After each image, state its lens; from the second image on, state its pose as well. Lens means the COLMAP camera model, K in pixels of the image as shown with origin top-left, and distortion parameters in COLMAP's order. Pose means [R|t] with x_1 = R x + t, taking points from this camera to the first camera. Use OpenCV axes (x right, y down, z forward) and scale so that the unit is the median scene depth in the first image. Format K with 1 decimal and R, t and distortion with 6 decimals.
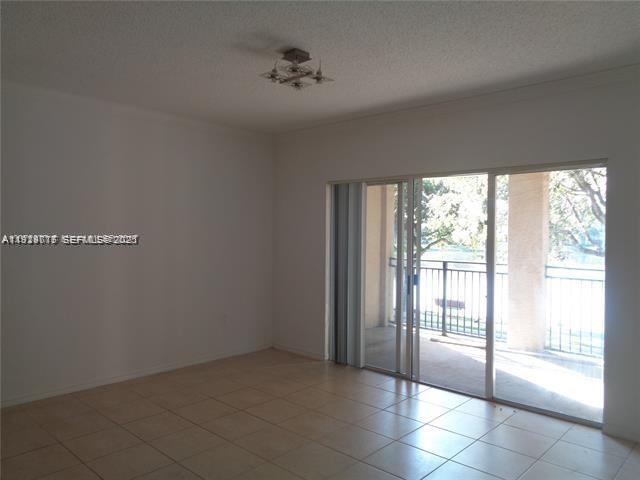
lens RADIAL K [[479.6, 0, 320.0], [0, 479.6, 240.0], [0, 0, 1]] dist [0.006140, 0.001986]
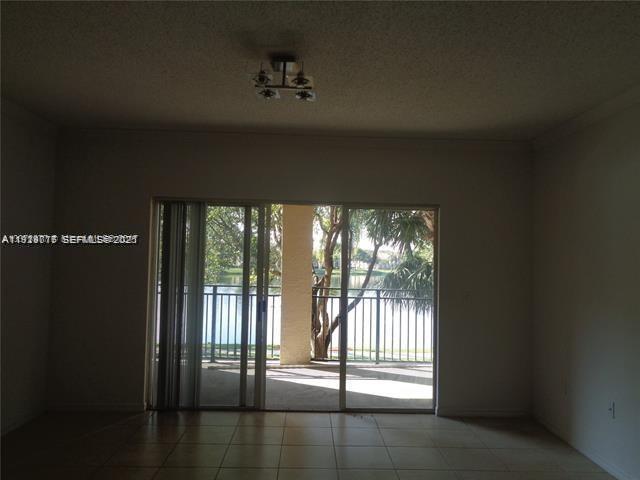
lens RADIAL K [[476.7, 0, 320.3], [0, 476.7, 247.0], [0, 0, 1]] dist [0.004654, 0.002821]
pose [[0.710439, 0.027695, 0.703214, -0.329210], [-0.009142, 0.999504, -0.030127, -0.009066], [-0.703700, 0.014975, 0.710340, 0.176088]]
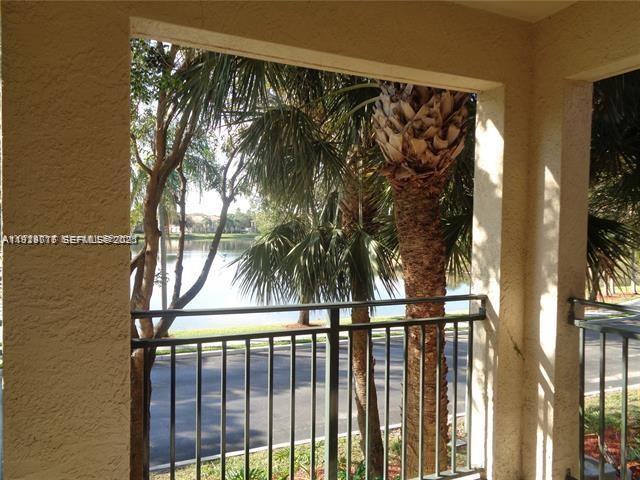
lens RADIAL K [[481.5, 0, 320.0], [0, 481.5, 240.0], [0, 0, 1]] dist [0.010345, 0.002534]
pose [[0.396218, -0.027056, 0.917758, 0.218238], [-0.000710, 0.999556, 0.029774, -0.008167], [-0.918156, -0.012448, 0.396023, 0.760110]]
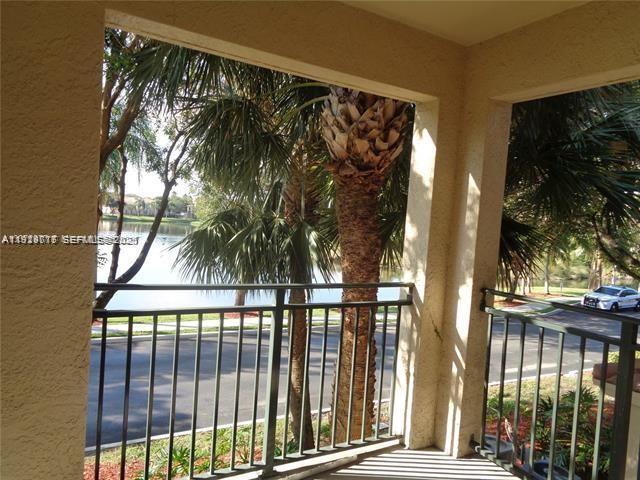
lens RADIAL K [[481.5, 0, 320.0], [0, 481.5, 240.0], [0, 0, 1]] dist [-0.003363, 0.003191]
pose [[0.275473, -0.028257, 0.960893, 0.174016], [-0.057167, 0.997317, 0.045717, -0.007037], [-0.959607, -0.067525, 0.273119, 0.754124]]
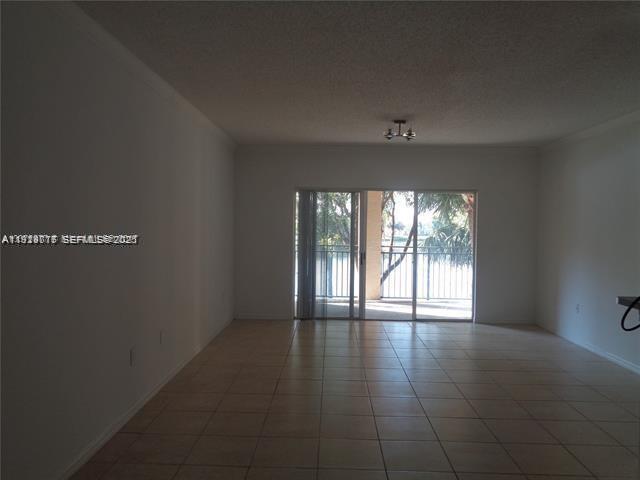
lens RADIAL K [[479.6, 0, 320.0], [0, 479.6, 240.0], [0, 0, 1]] dist [0.006140, 0.001986]
pose [[0.743761, -0.016162, 0.668250, -0.768997], [0.000745, 0.999727, 0.023350, -0.003582], [-0.668445, -0.016869, 0.743570, -0.056921]]
